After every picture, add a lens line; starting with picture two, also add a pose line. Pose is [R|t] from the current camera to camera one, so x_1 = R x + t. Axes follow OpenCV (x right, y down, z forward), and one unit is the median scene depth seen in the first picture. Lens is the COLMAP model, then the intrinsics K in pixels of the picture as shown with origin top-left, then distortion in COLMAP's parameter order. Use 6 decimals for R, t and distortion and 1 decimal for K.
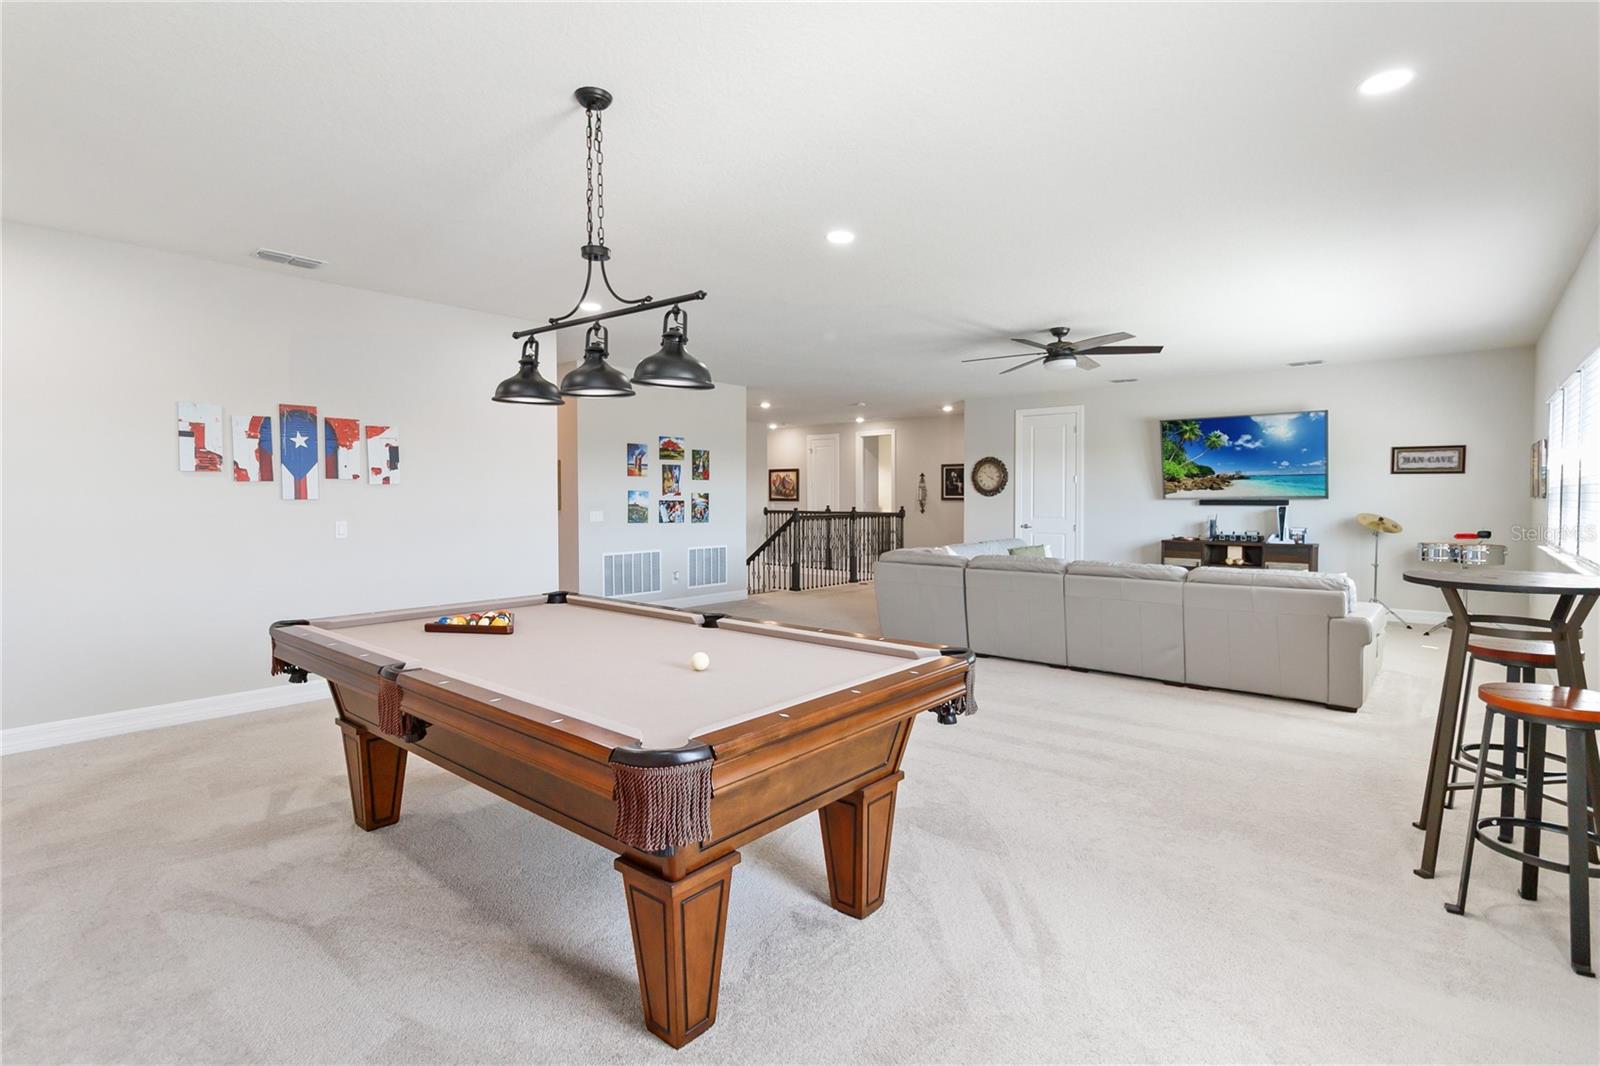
lens RADIAL K [[769.6, 0, 812.6], [0, 769.6, 514.2], [0, 0, 1]] dist [0.001288, 0.004799]
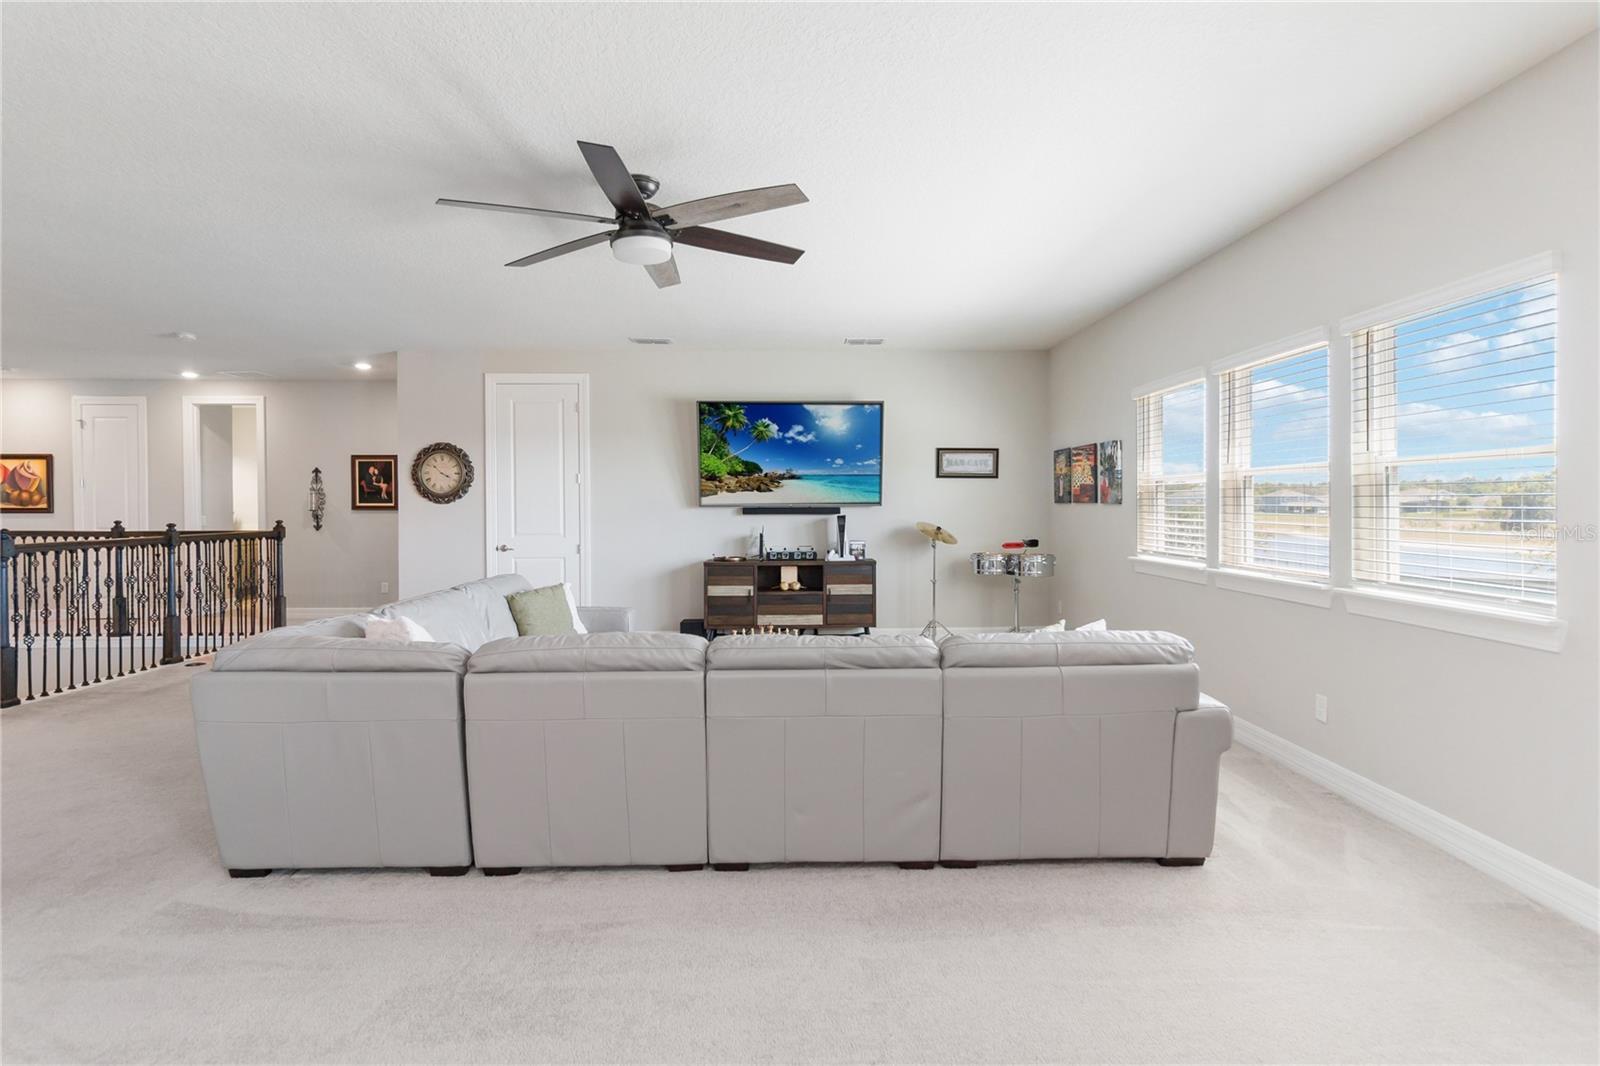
lens RADIAL K [[769.6, 0, 801.9], [0, 769.6, 511.5], [0, 0, 1]] dist [0.001288, 0.004799]
pose [[0.756870, -0.009354, 0.653499, 0.043309], [0.018008, 0.999816, -0.006545, -0.008162], [-0.653318, 0.016722, 0.756899, 0.375425]]
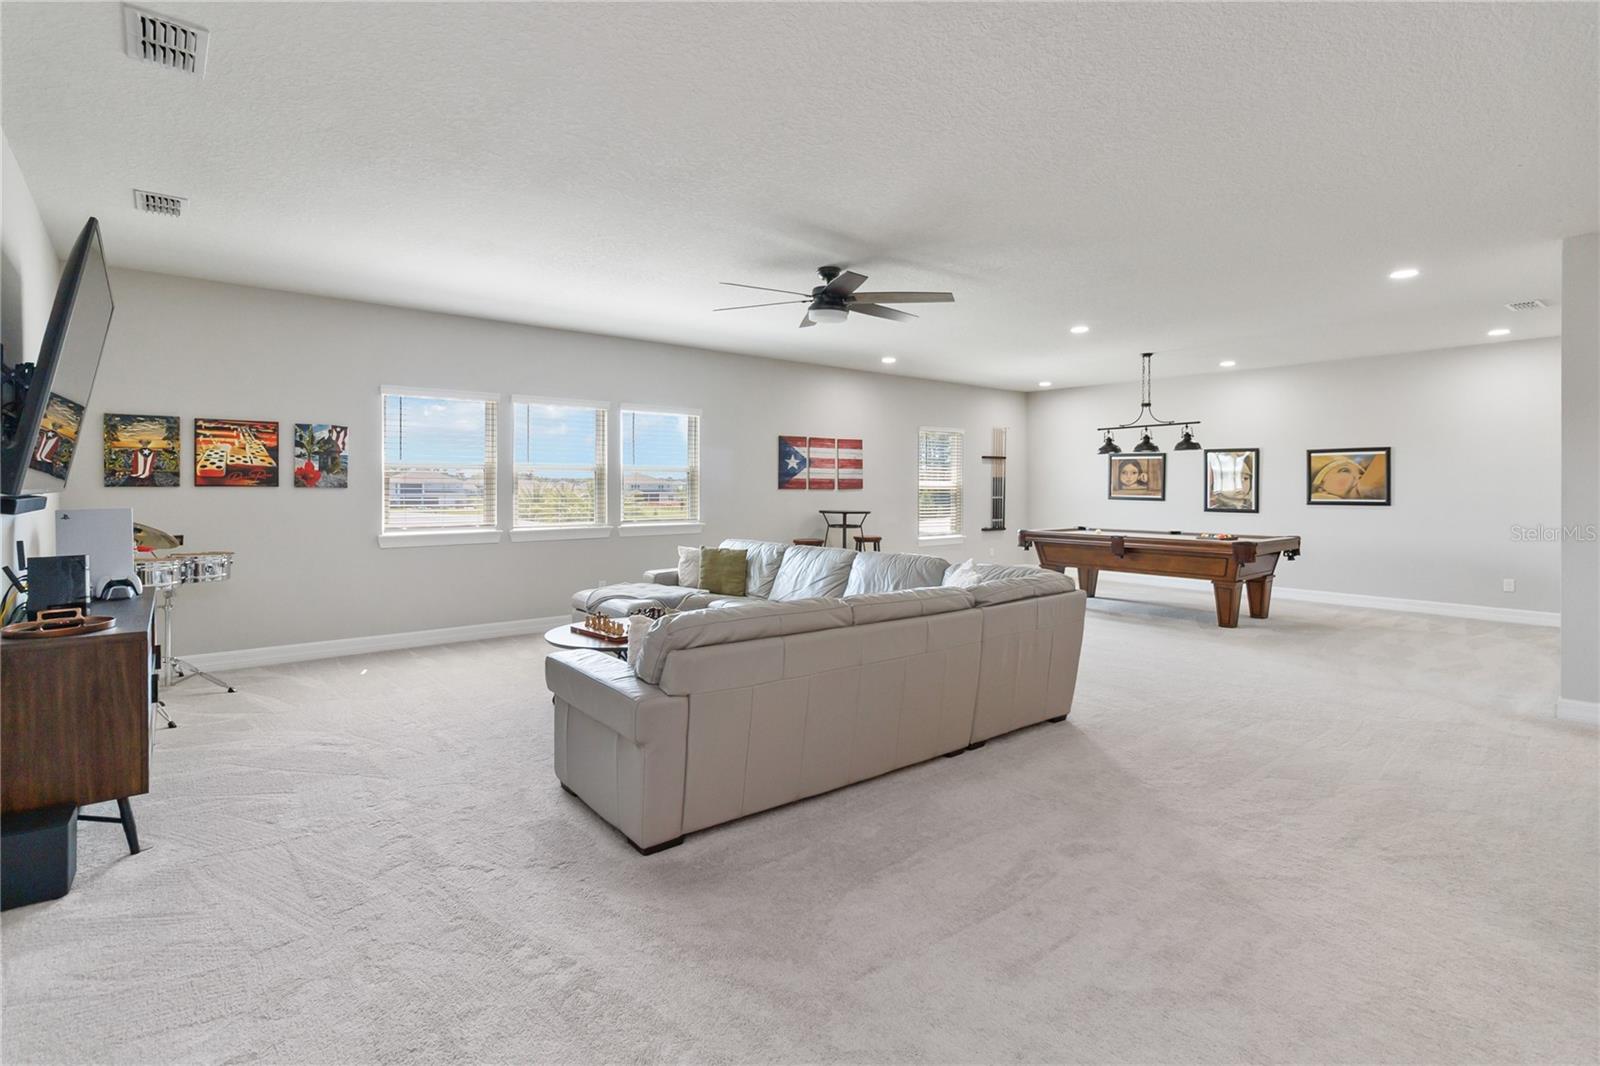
lens RADIAL K [[769.6, 0, 802.7], [0, 769.6, 494.6], [0, 0, 1]] dist [0.001288, 0.004799]
pose [[-0.982661, -0.002116, 0.185400, 0.847126], [0.003888, 0.999480, 0.032013, -0.159774], [-0.185371, 0.032179, -0.982142, 7.320063]]
